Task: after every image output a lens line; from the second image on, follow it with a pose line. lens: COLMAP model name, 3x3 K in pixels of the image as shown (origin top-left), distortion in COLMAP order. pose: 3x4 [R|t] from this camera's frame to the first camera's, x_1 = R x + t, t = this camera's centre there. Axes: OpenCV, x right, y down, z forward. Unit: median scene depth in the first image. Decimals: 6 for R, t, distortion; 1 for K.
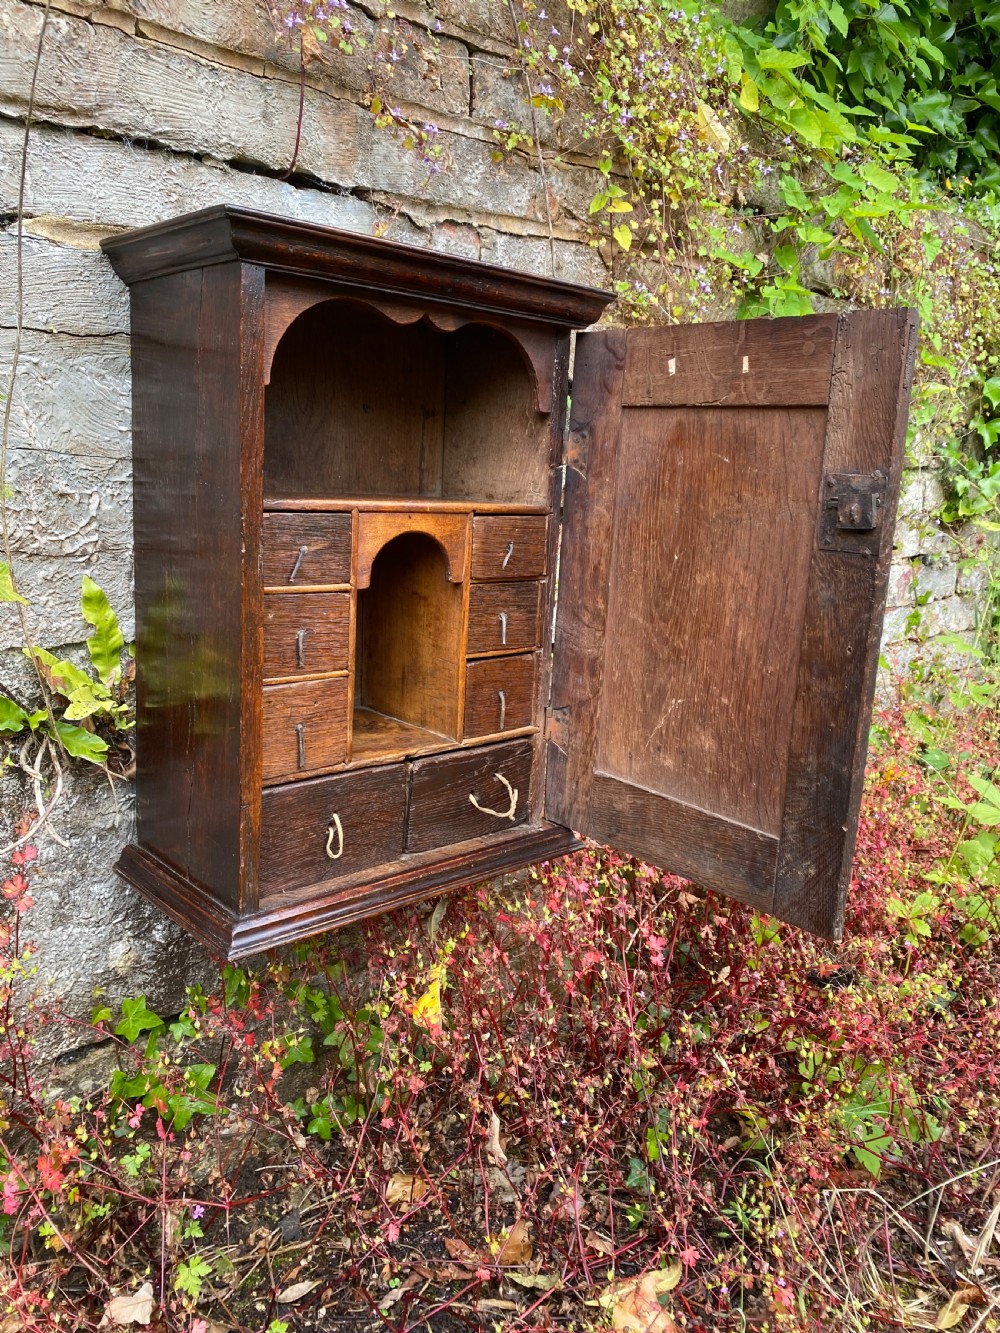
lens RADIAL K [[1032.1, 0, 516.2], [0, 1032.1, 653.0], [0, 0, 1]] dist [0.002022, -0.002908]
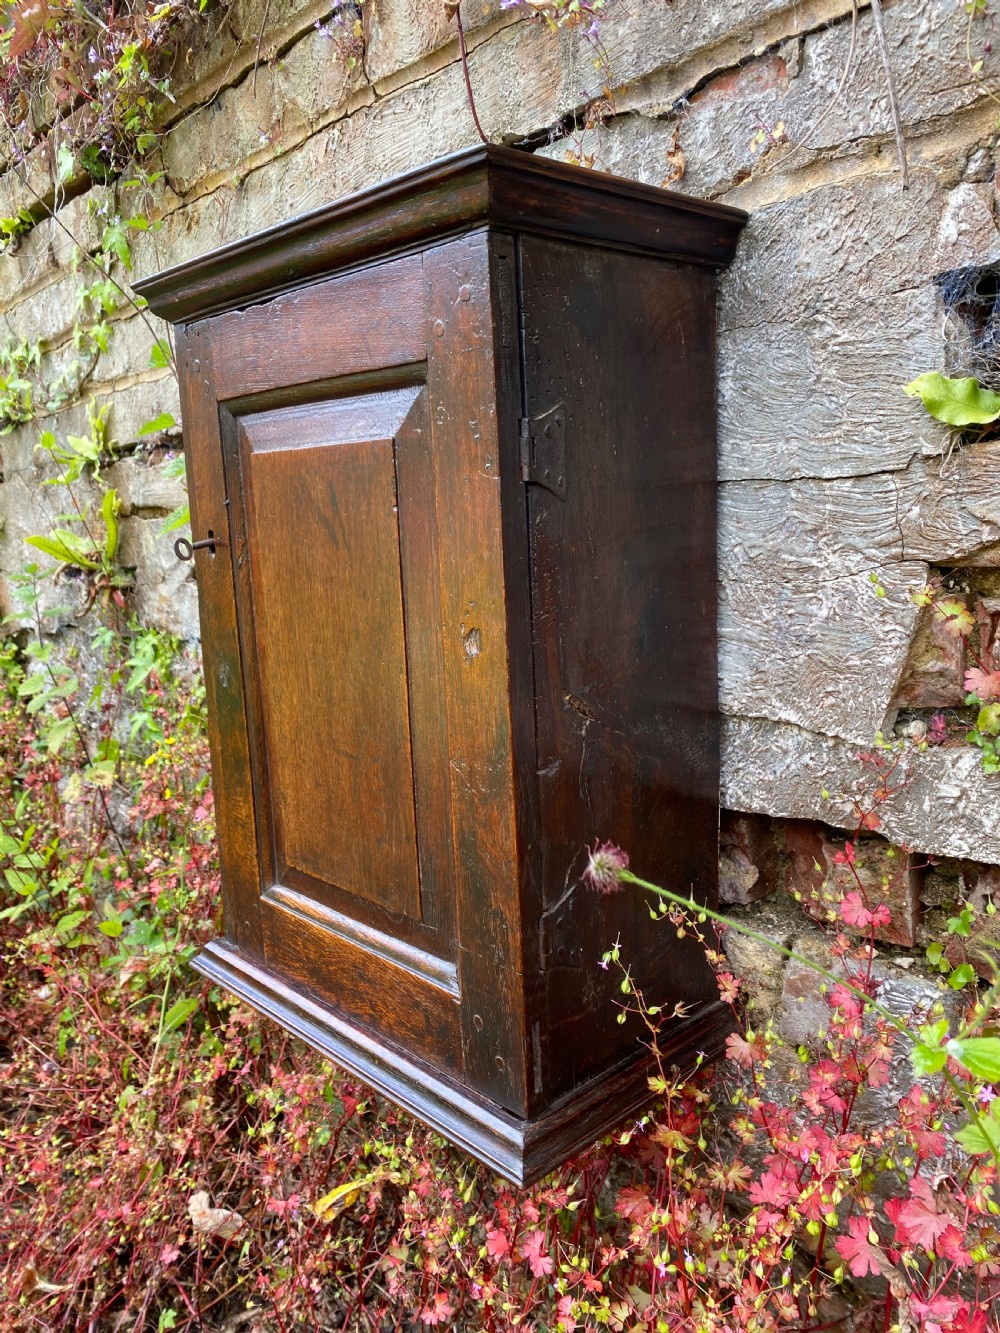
lens RADIAL K [[1032.1, 0, 503.5], [0, 1032.1, 671.2], [0, 0, 1]] dist [0.002022, -0.002908]
pose [[-0.010665, 0.116719, -0.993108, 0.685264], [-0.148399, 0.981982, 0.117005, -0.166001], [0.988870, 0.148624, 0.006848, 1.134356]]
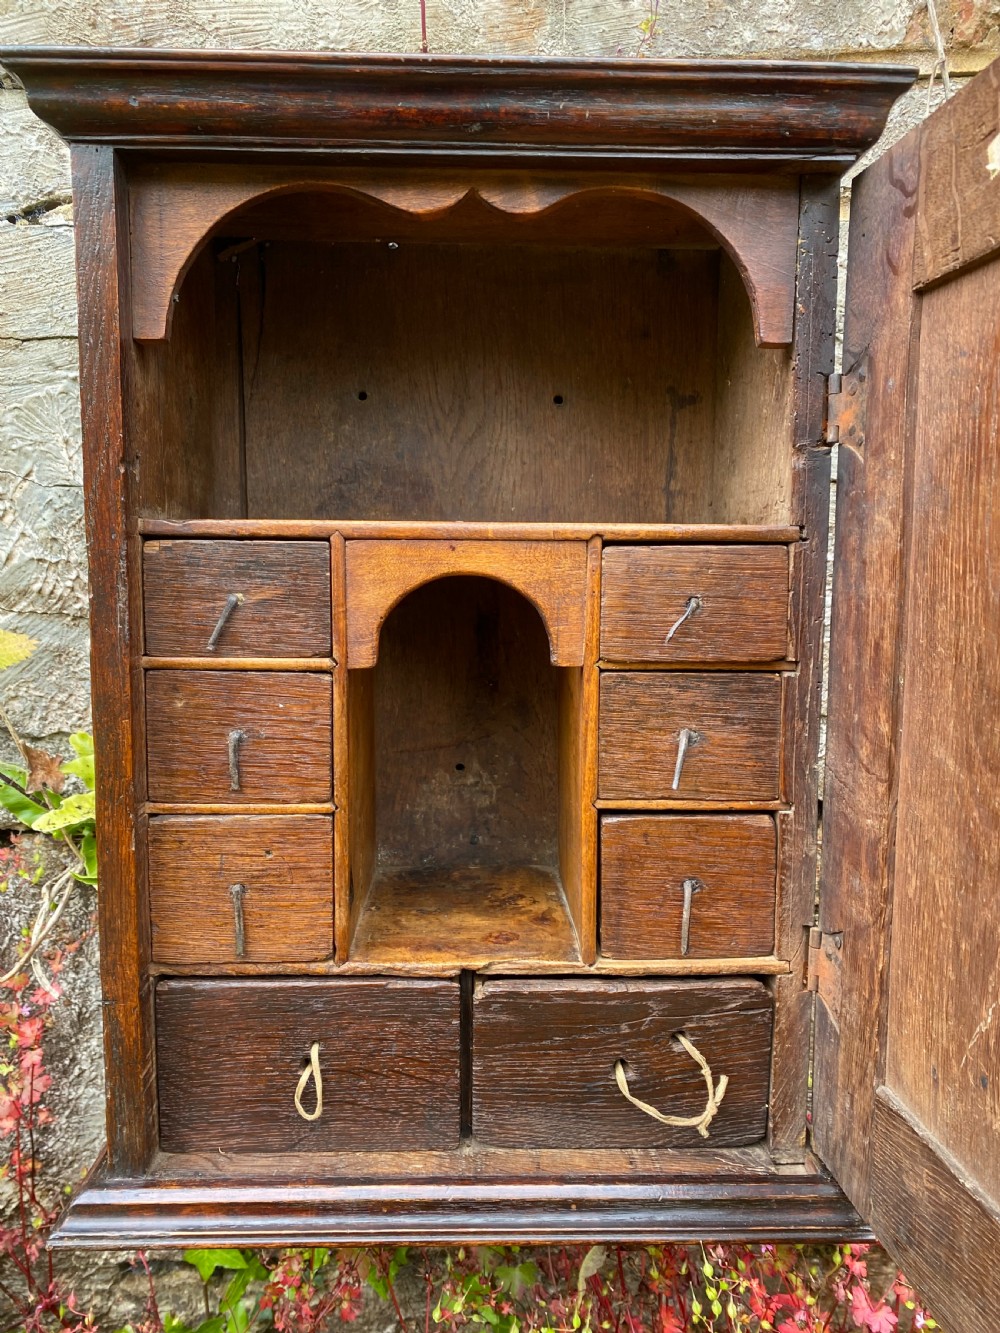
lens RADIAL K [[1032.1, 0, 490.3], [0, 1032.1, 668.4], [0, 0, 1]] dist [0.002022, -0.002908]
pose [[0.741261, 0.020232, -0.670912, 0.297069], [-0.088743, 0.993725, -0.068082, -0.028735], [0.665325, 0.110005, 0.738405, 0.603586]]
